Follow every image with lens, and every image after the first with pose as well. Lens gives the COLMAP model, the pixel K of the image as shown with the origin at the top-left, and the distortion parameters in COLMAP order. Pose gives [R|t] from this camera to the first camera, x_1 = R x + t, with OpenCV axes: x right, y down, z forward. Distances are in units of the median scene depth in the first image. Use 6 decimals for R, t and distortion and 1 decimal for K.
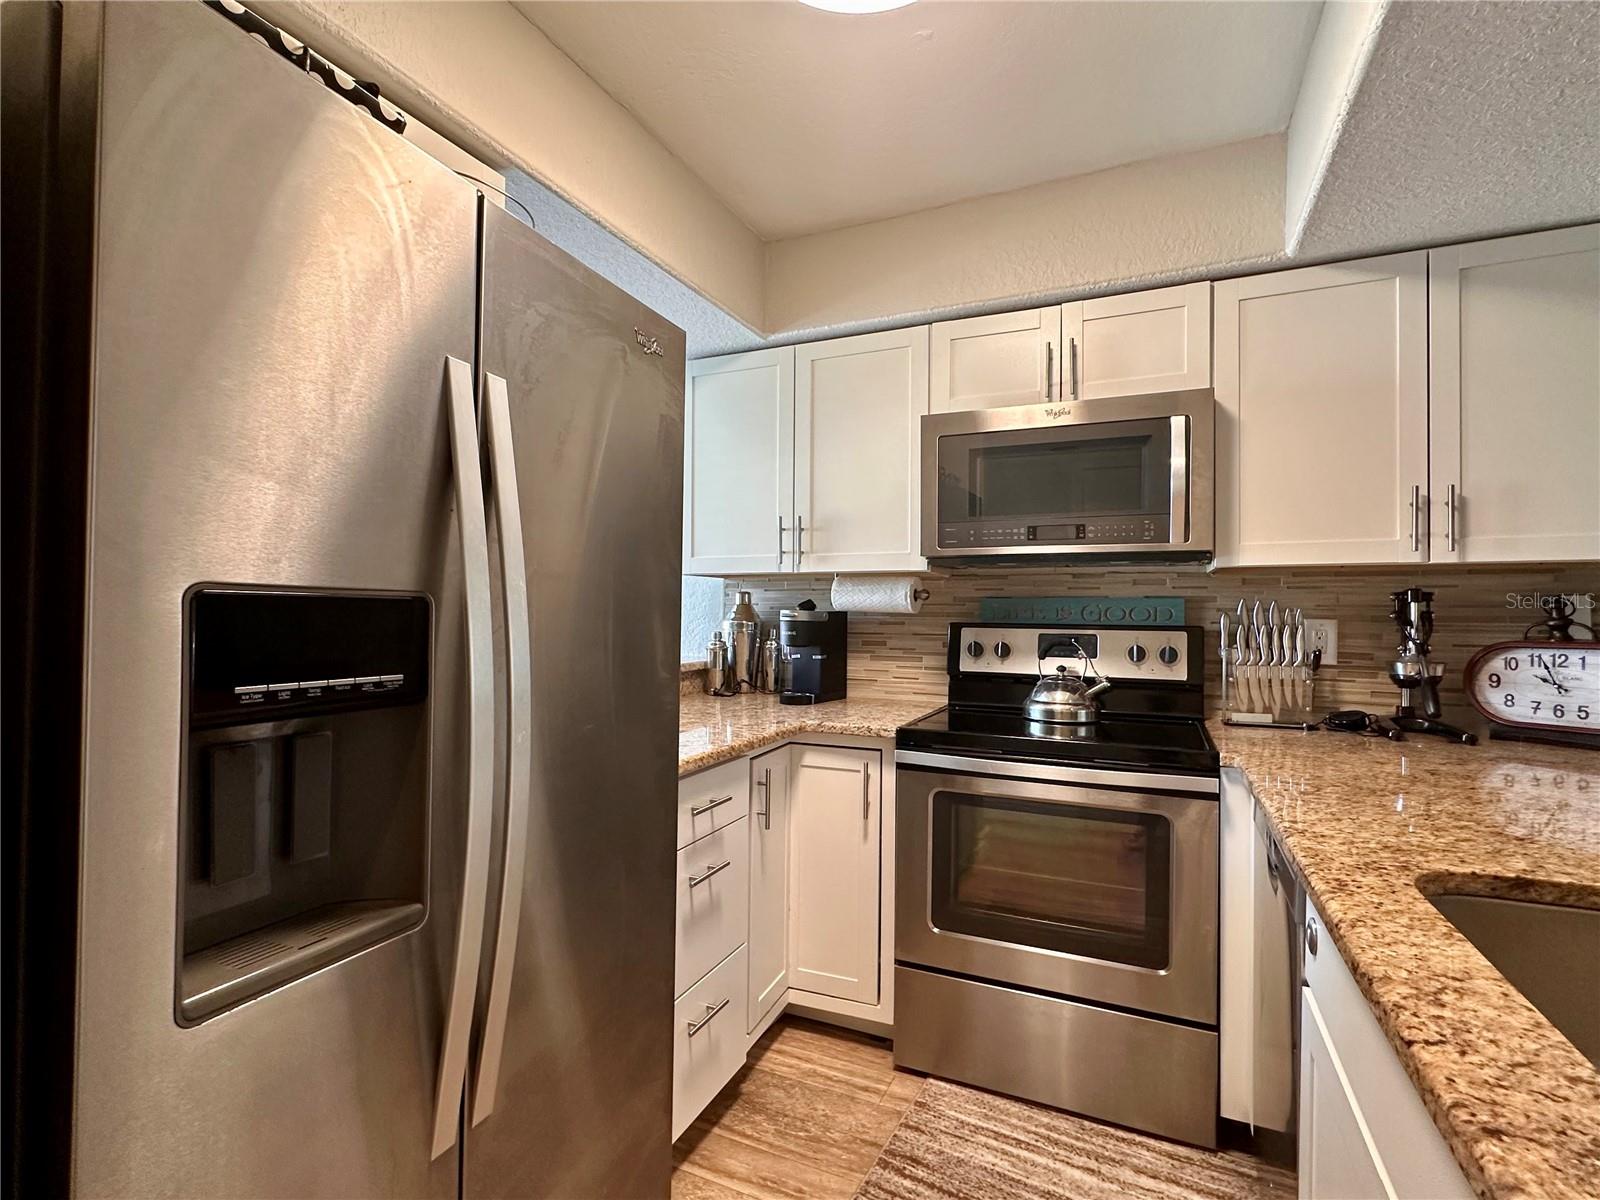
lens RADIAL K [[764.9, 0, 798.2], [0, 764.9, 606.7], [0, 0, 1]] dist [-0.004821, 0.000911]
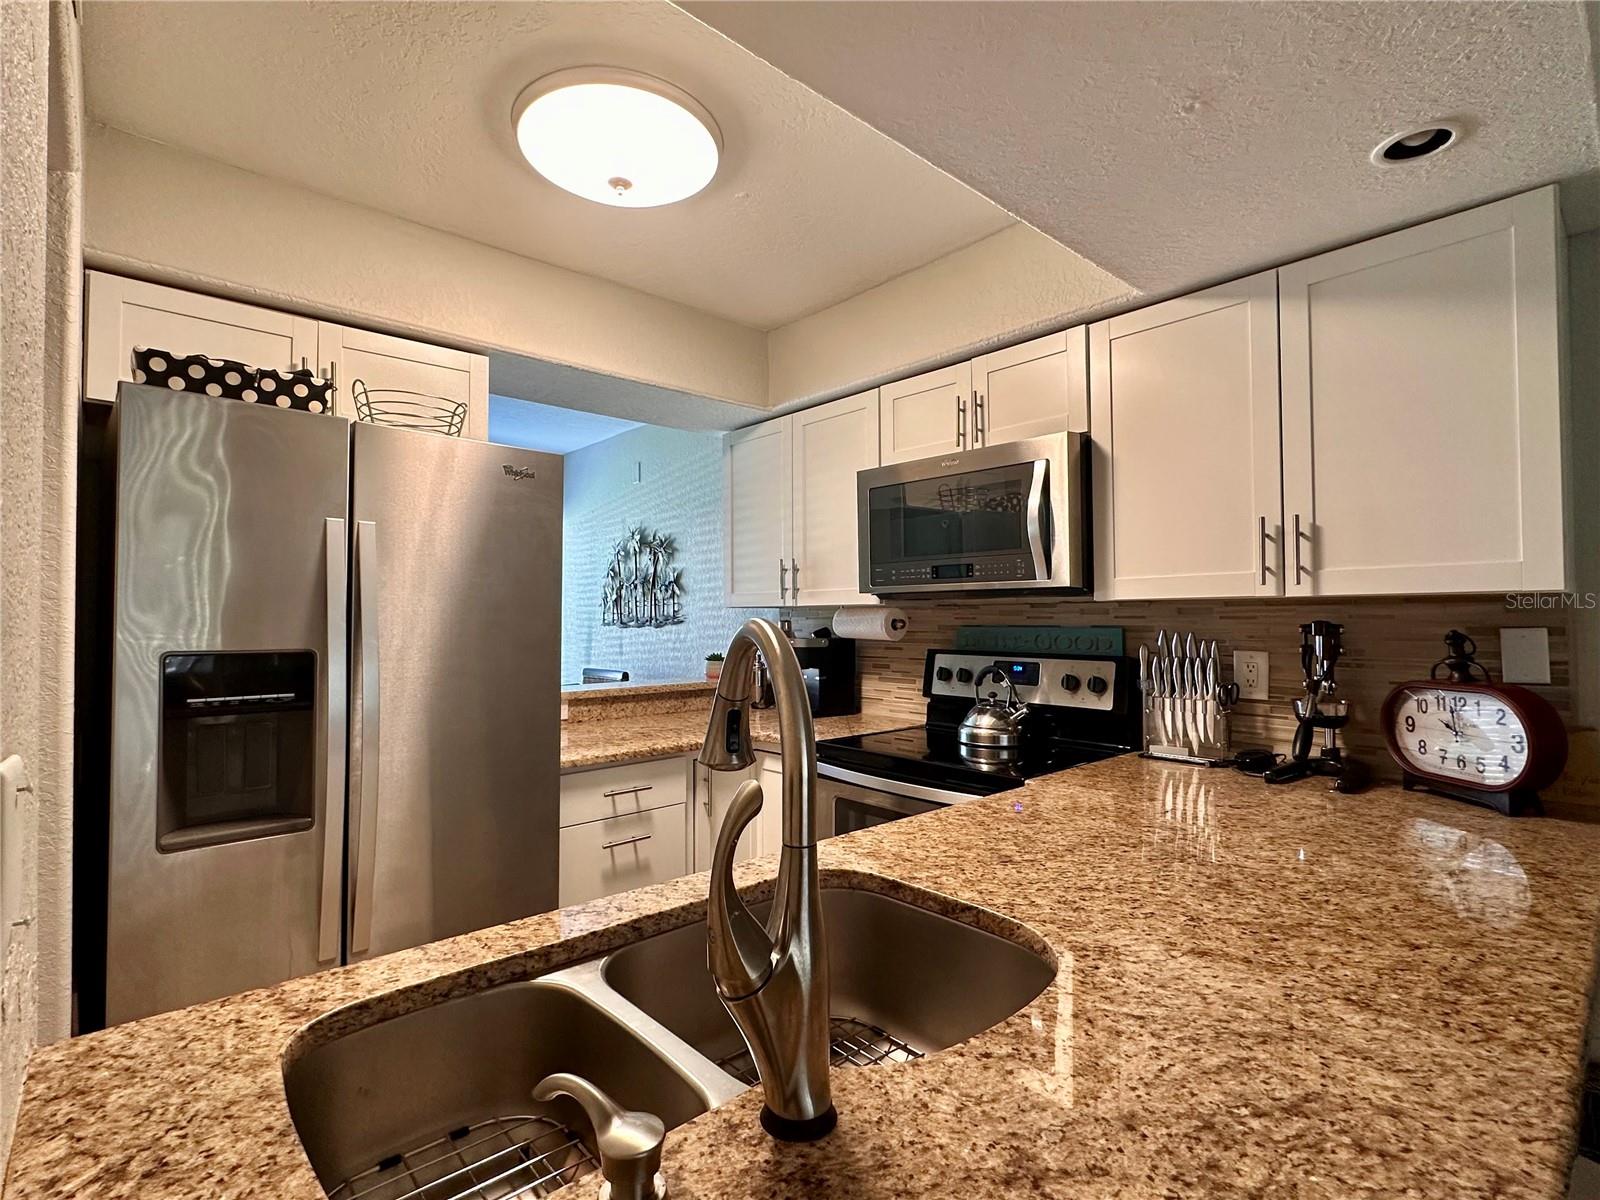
lens RADIAL K [[764.9, 0, 798.2], [0, 764.9, 606.7], [0, 0, 1]] dist [-0.004821, 0.000911]
pose [[0.918162, -0.016251, -0.395872, 0.592122], [0.012842, 0.999854, -0.011261, -0.038367], [0.395997, 0.005255, 0.918237, -0.101545]]
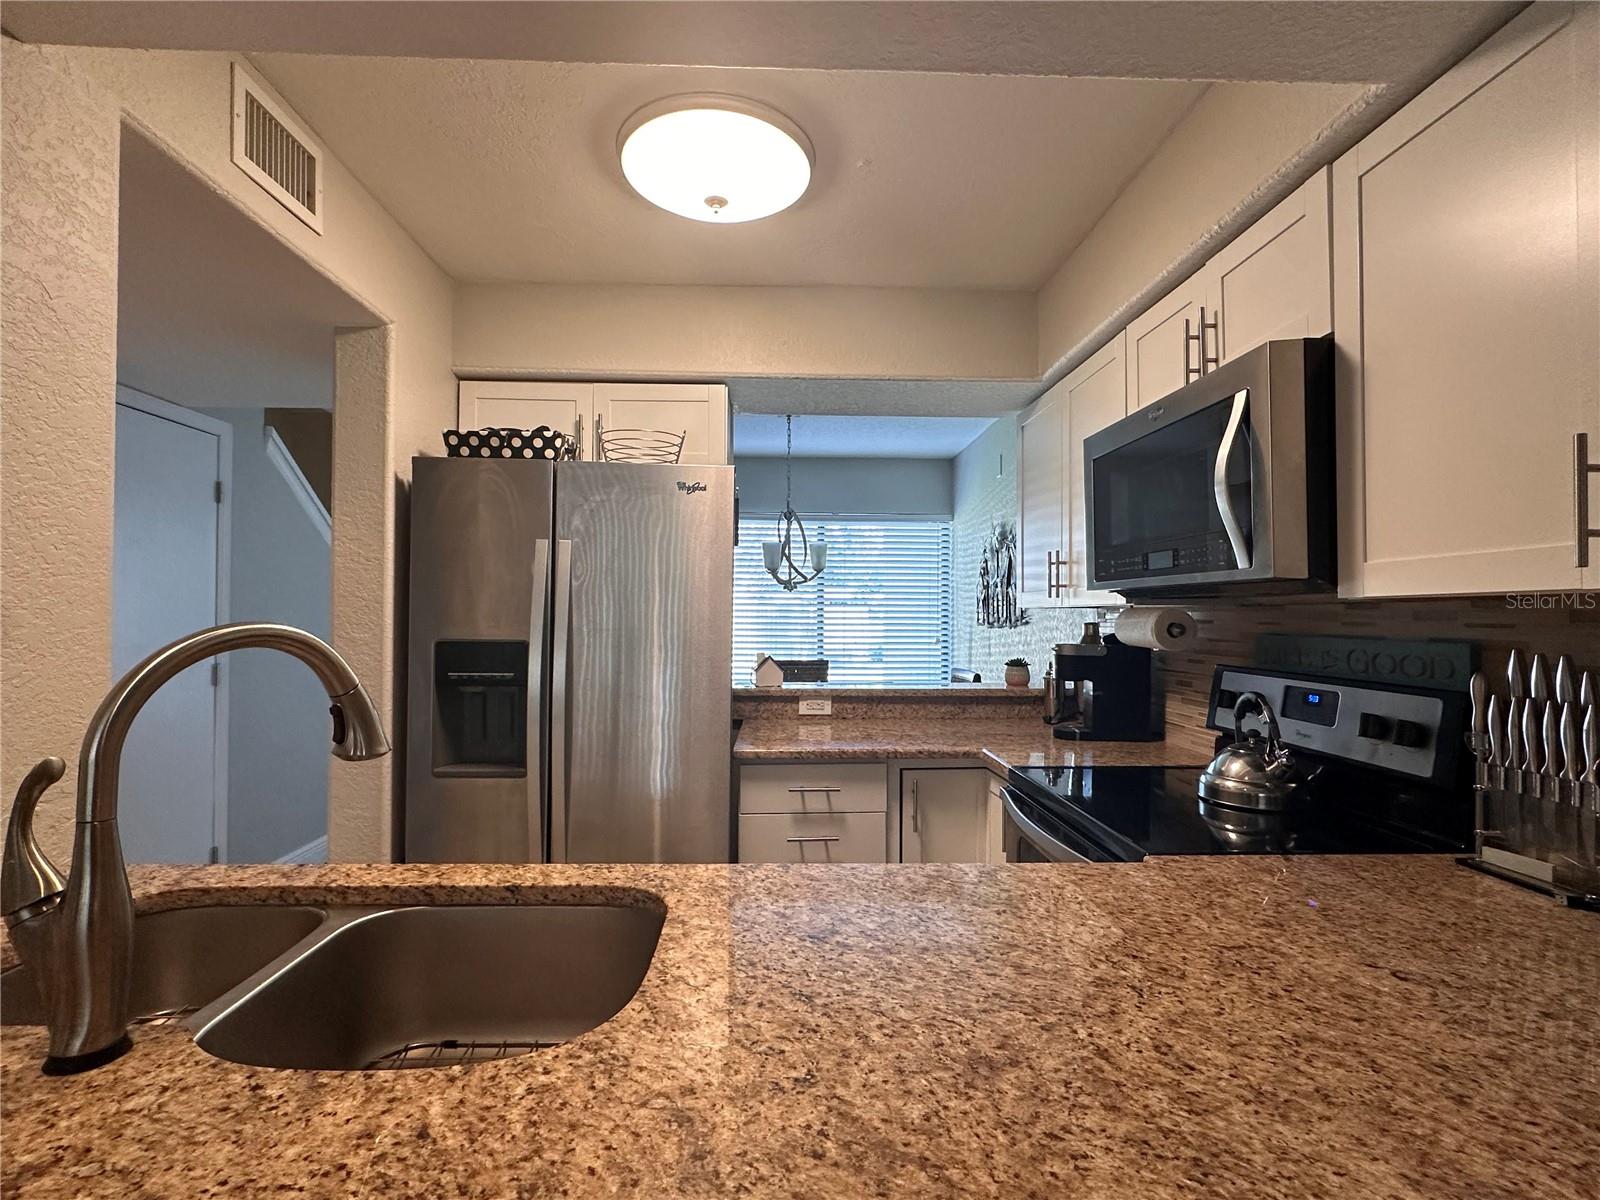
lens RADIAL K [[764.9, 0, 798.2], [0, 764.9, 606.7], [0, 0, 1]] dist [-0.004821, 0.000911]
pose [[0.453095, -0.014769, -0.891340, 0.922692], [0.003630, 0.999885, -0.014723, -0.038382], [0.891455, 0.003436, 0.453097, 0.300910]]
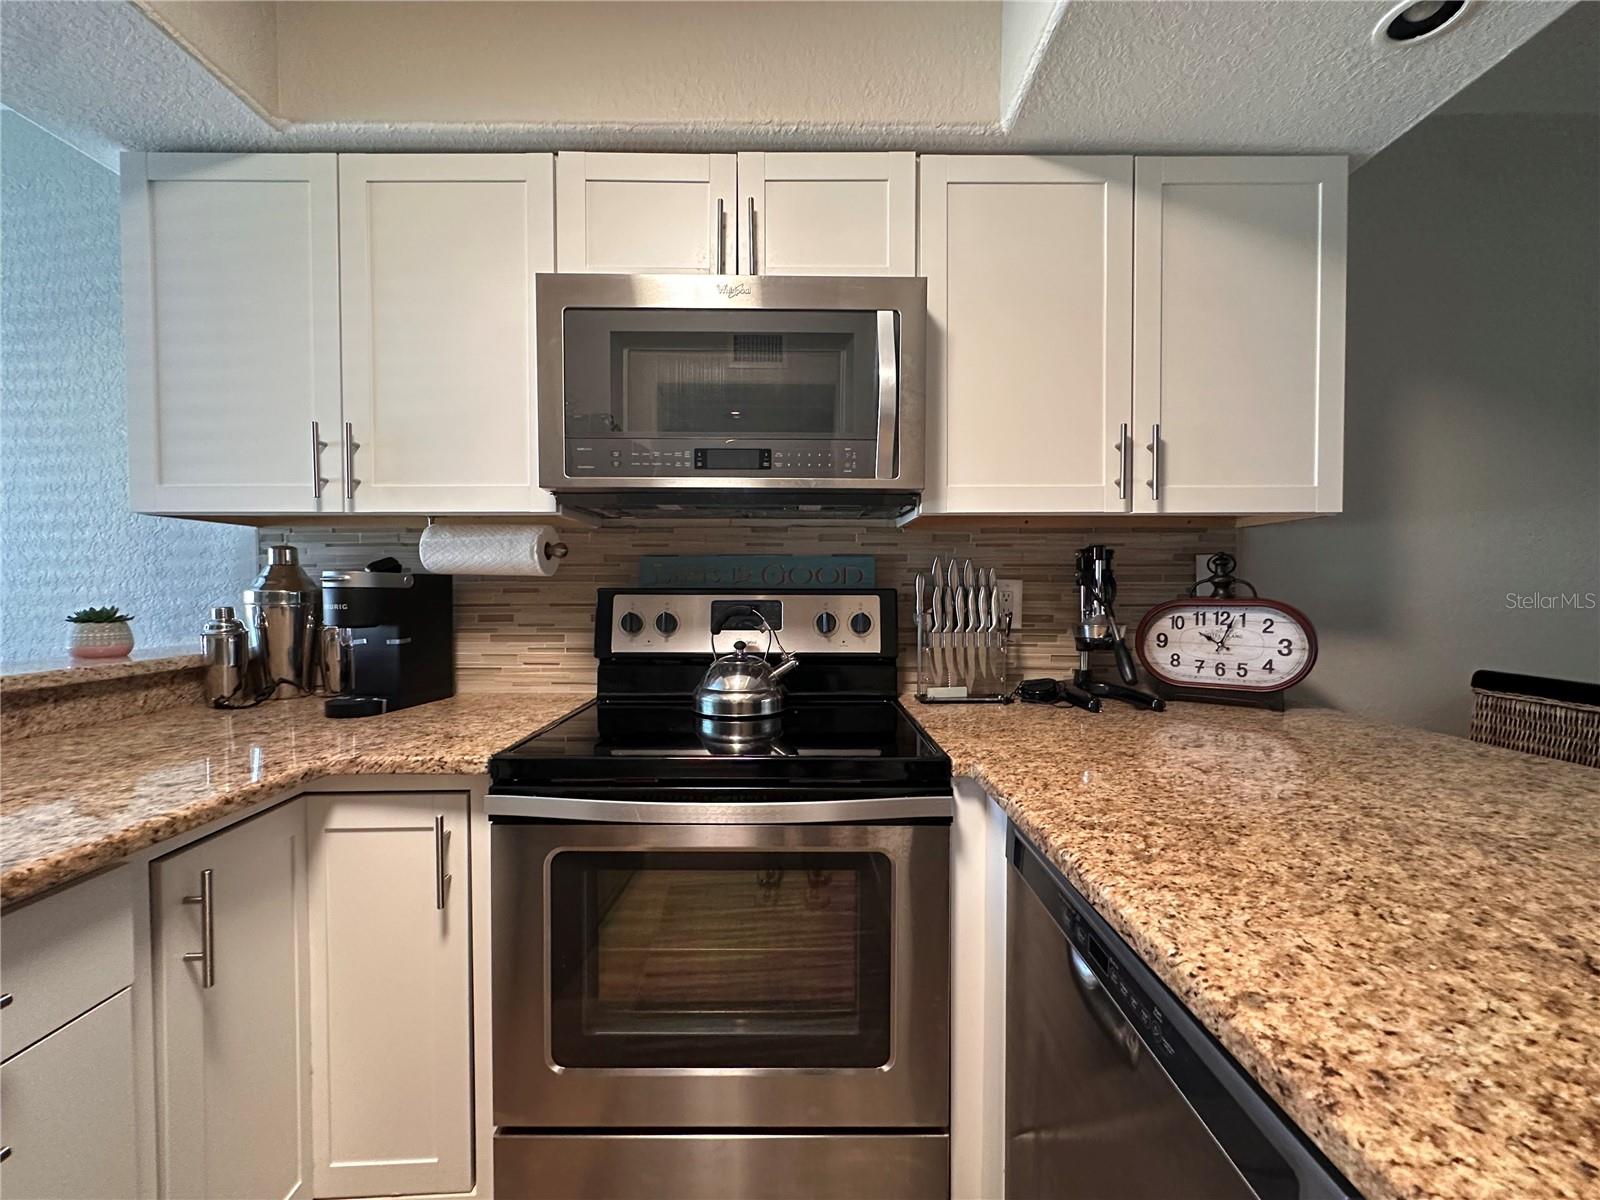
lens RADIAL K [[639.6, 0, 799.8], [0, 639.6, 602.3], [0, 0, 1]] dist [-0.004967, 0.001409]
pose [[0.906001, -0.017947, 0.422895, 0.143263], [0.004514, 0.999454, 0.032744, 0.018897], [-0.423251, -0.027757, 0.905587, 0.442459]]
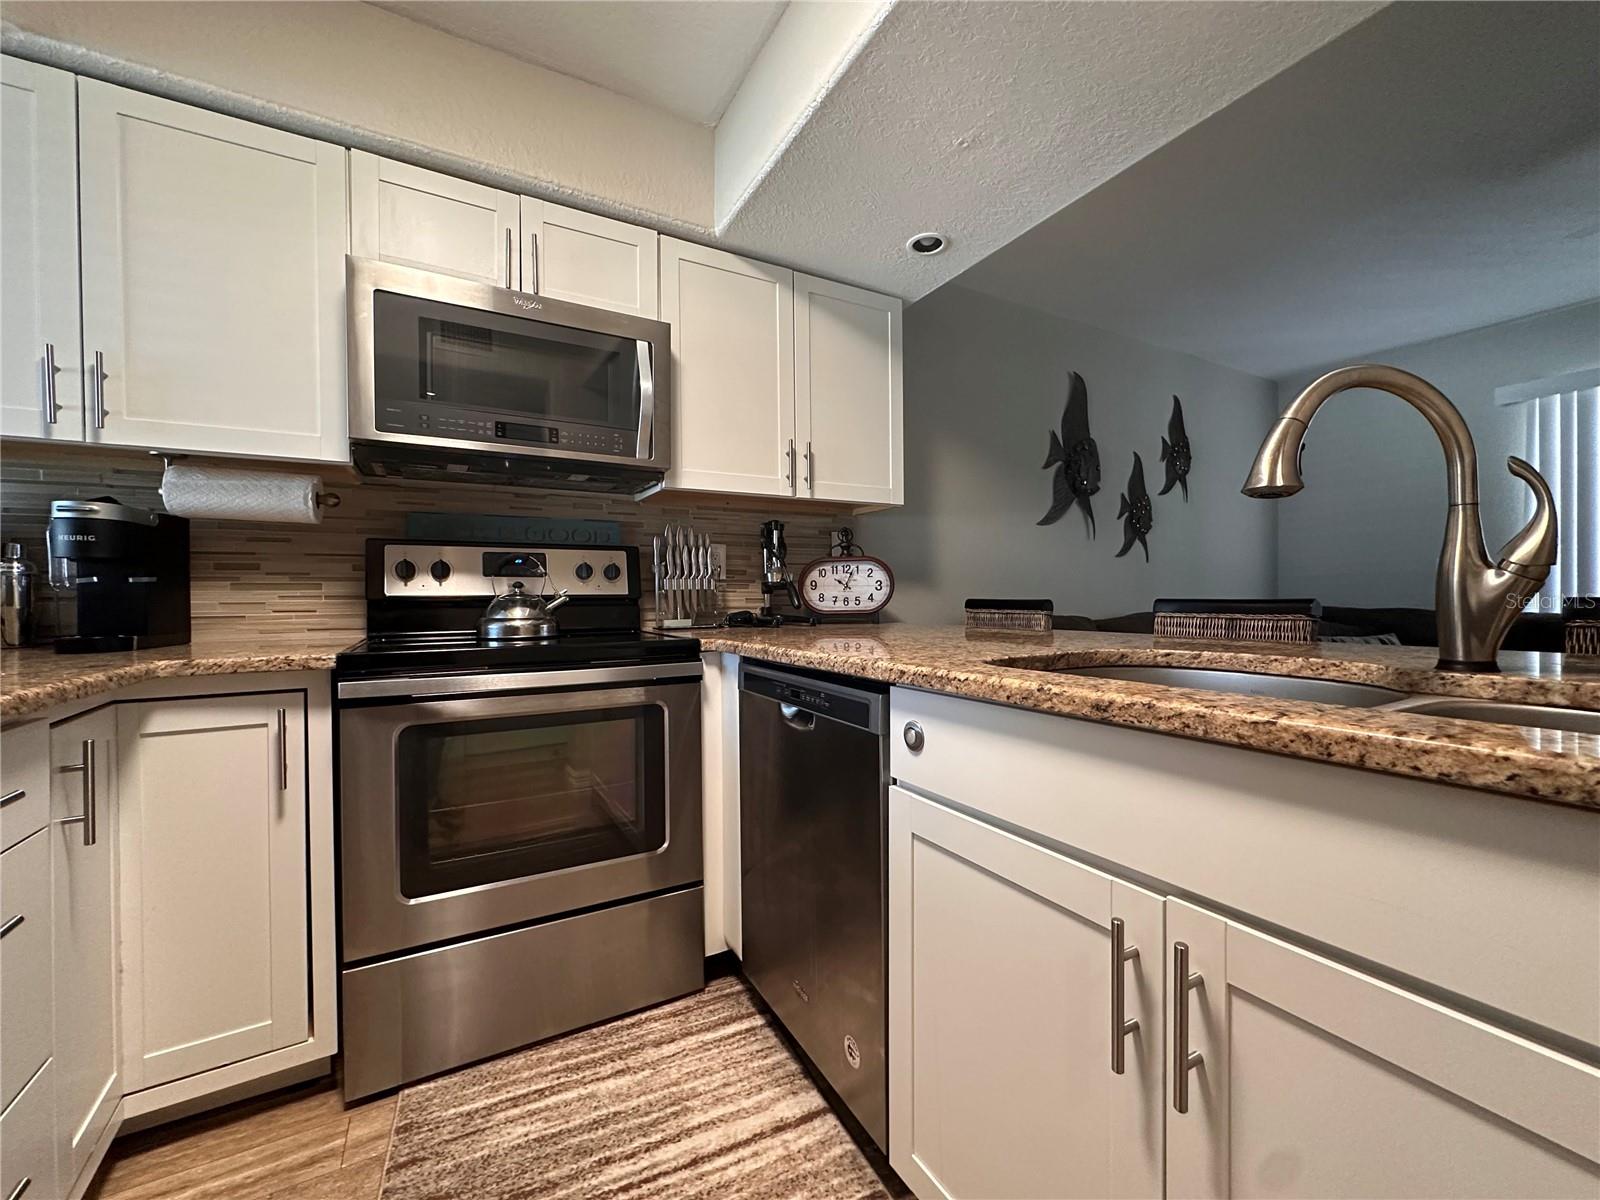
lens RADIAL K [[639.6, 0, 799.8], [0, 639.6, 602.3], [0, 0, 1]] dist [-0.004967, 0.001409]
pose [[0.586255, -0.021801, 0.809833, -0.110138], [0.008121, 0.999746, 0.021034, 0.100878], [-0.810086, -0.005755, 0.586283, 0.280790]]
